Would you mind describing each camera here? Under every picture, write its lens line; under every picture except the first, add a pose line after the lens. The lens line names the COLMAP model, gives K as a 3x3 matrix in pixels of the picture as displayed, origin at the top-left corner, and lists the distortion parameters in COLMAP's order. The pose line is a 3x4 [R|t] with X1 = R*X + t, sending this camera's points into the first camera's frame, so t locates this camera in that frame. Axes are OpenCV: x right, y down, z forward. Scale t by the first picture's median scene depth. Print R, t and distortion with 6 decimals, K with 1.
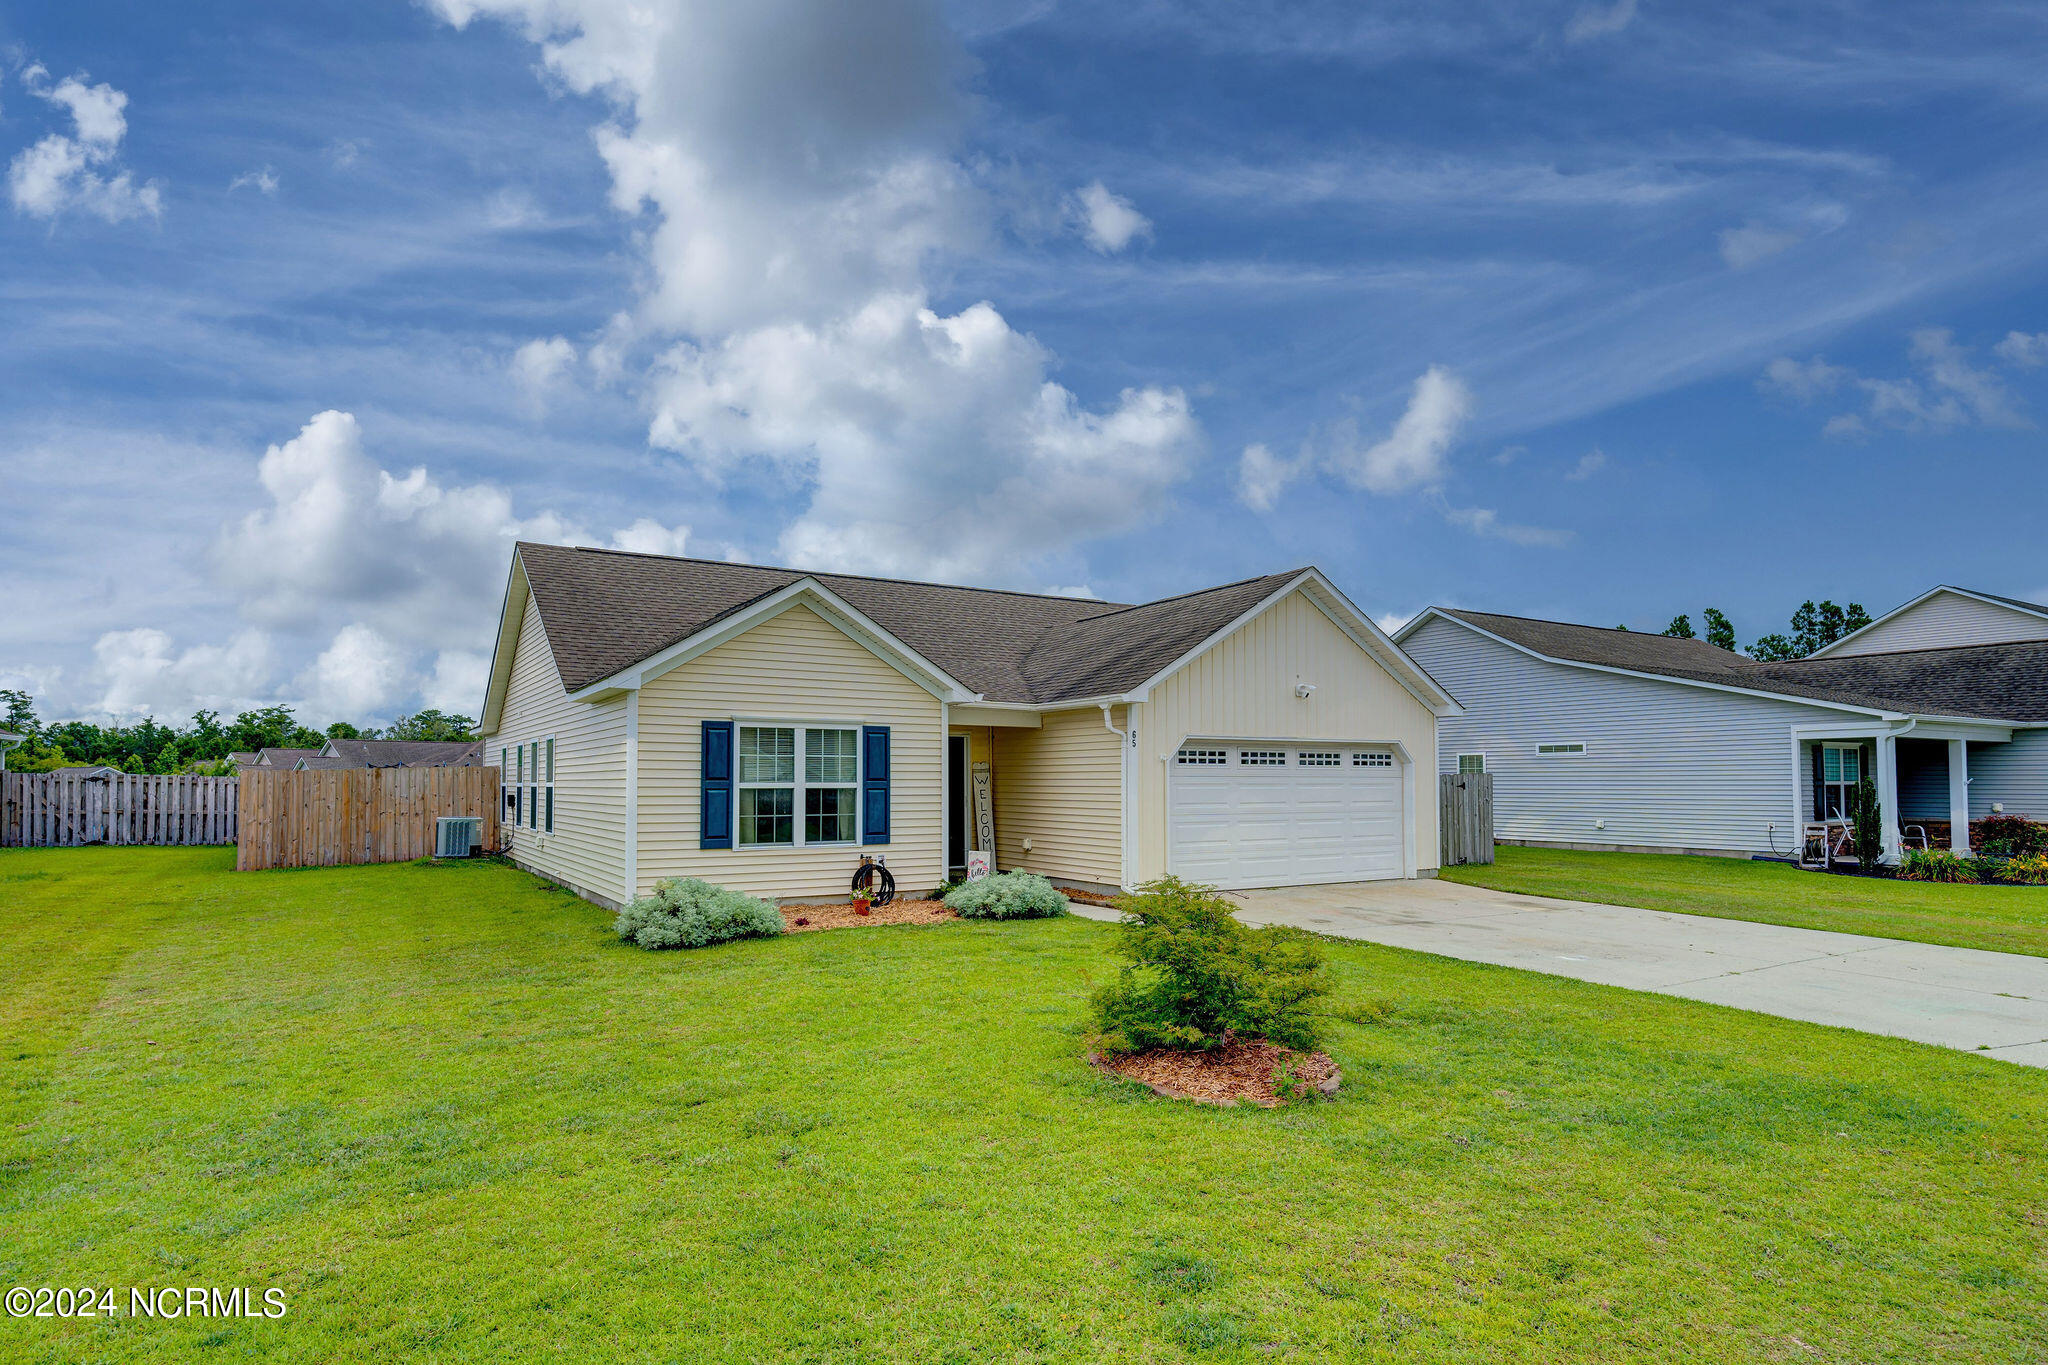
lens RADIAL K [[1200.8, 0, 1042.1], [0, 1200.8, 685.2], [0, 0, 1]] dist [0.002404, 0.001824]
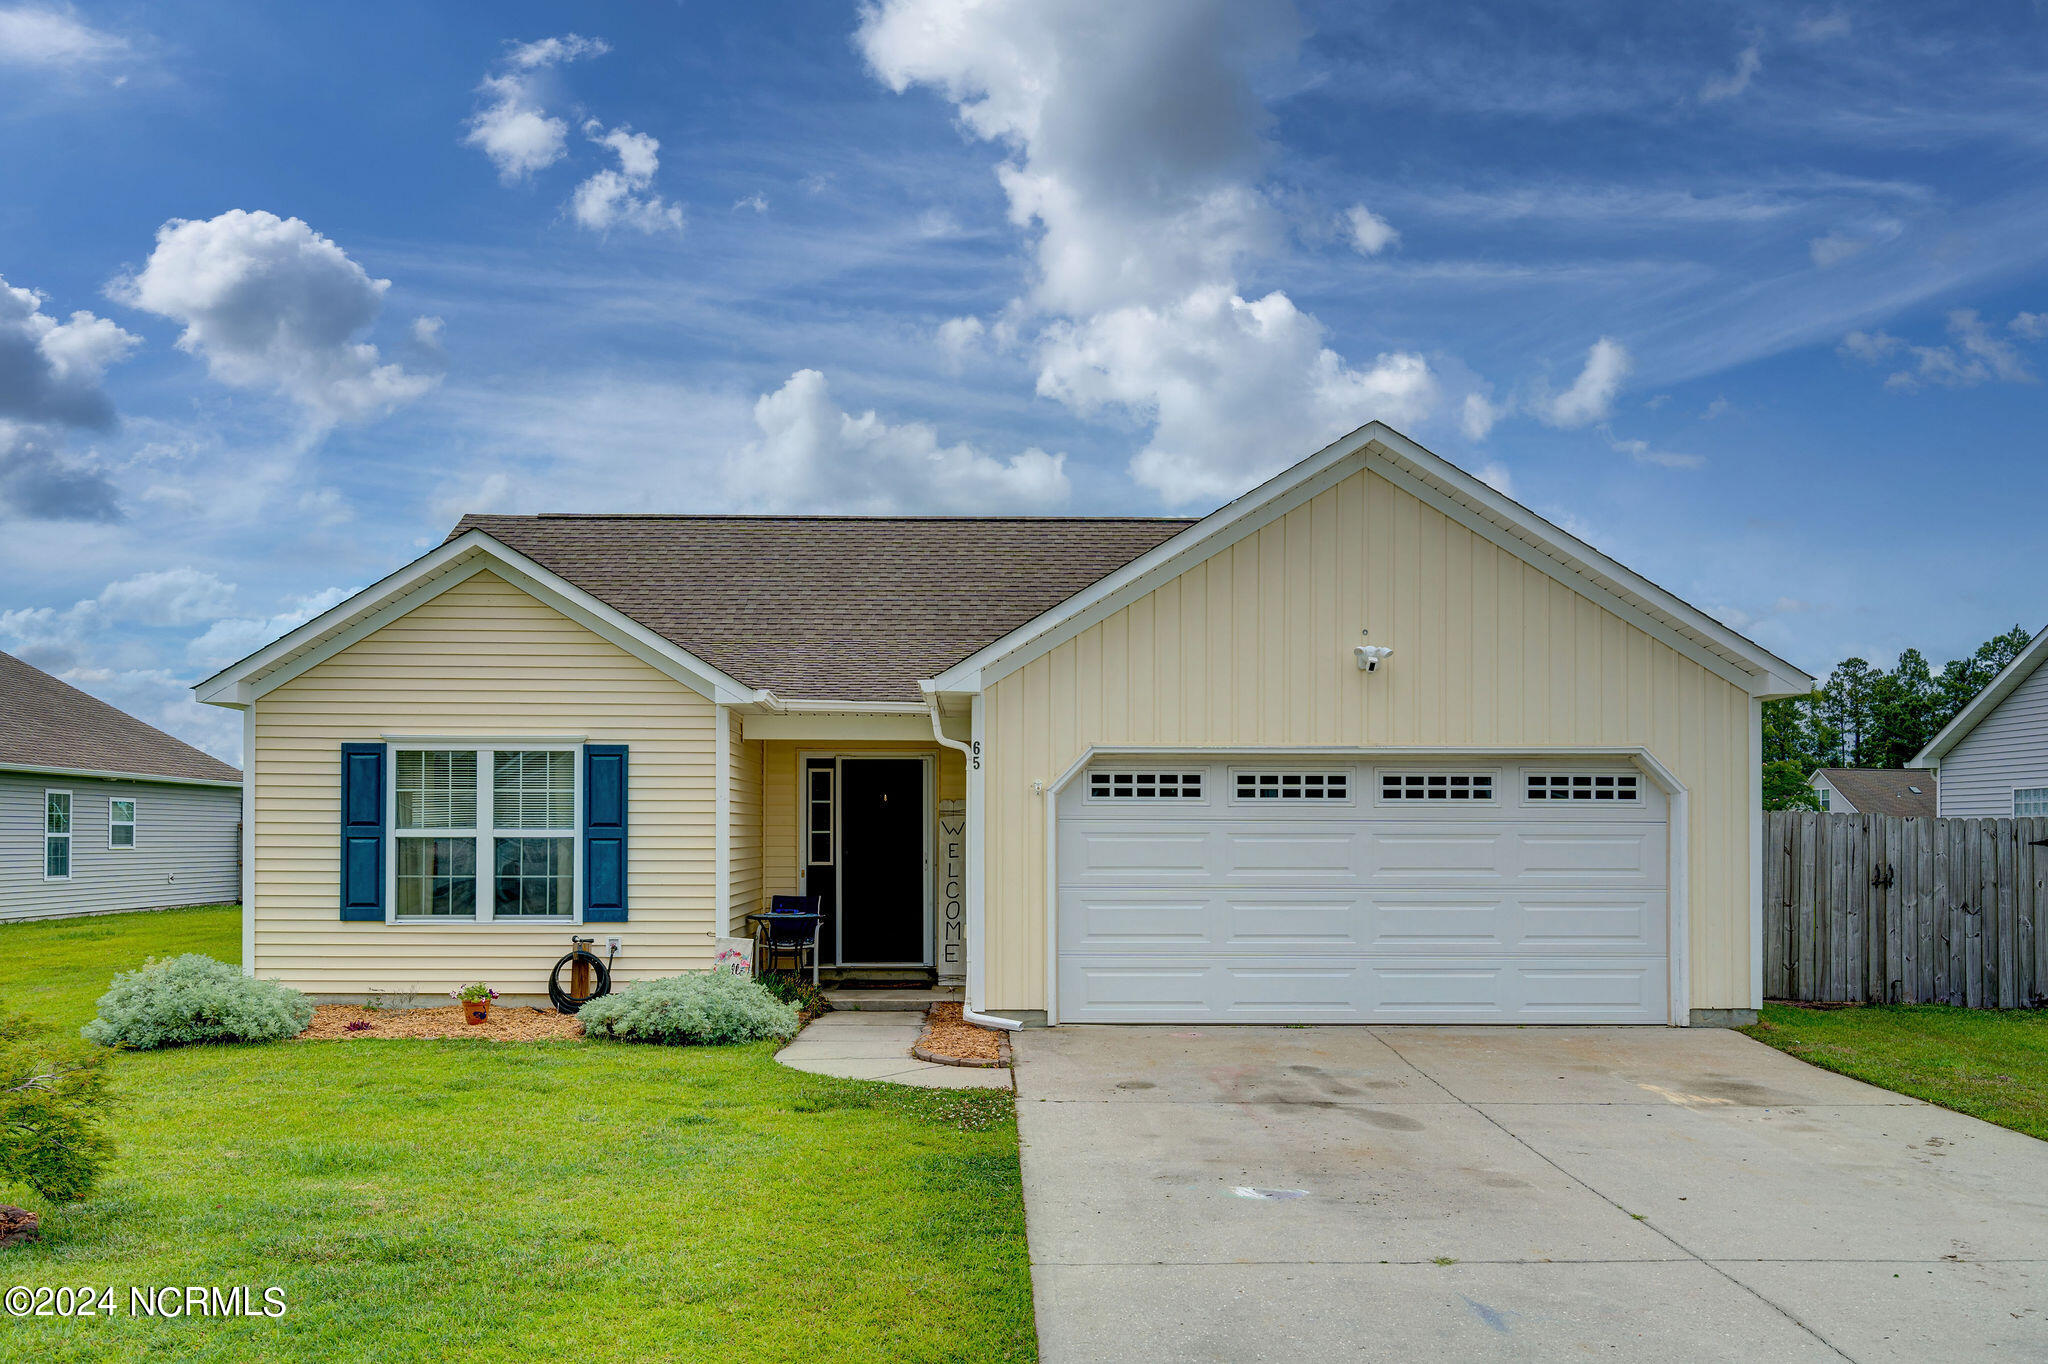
lens RADIAL K [[1798.6, 0, 983.6], [0, 1798.6, 729.9], [0, 0, 1]] dist [0.011196, -0.021006]
pose [[0.841795, -0.029356, -0.538998, 0.584231], [0.039921, 0.999171, 0.007929, 0.026390], [0.538319, -0.028192, 0.842270, 0.273310]]
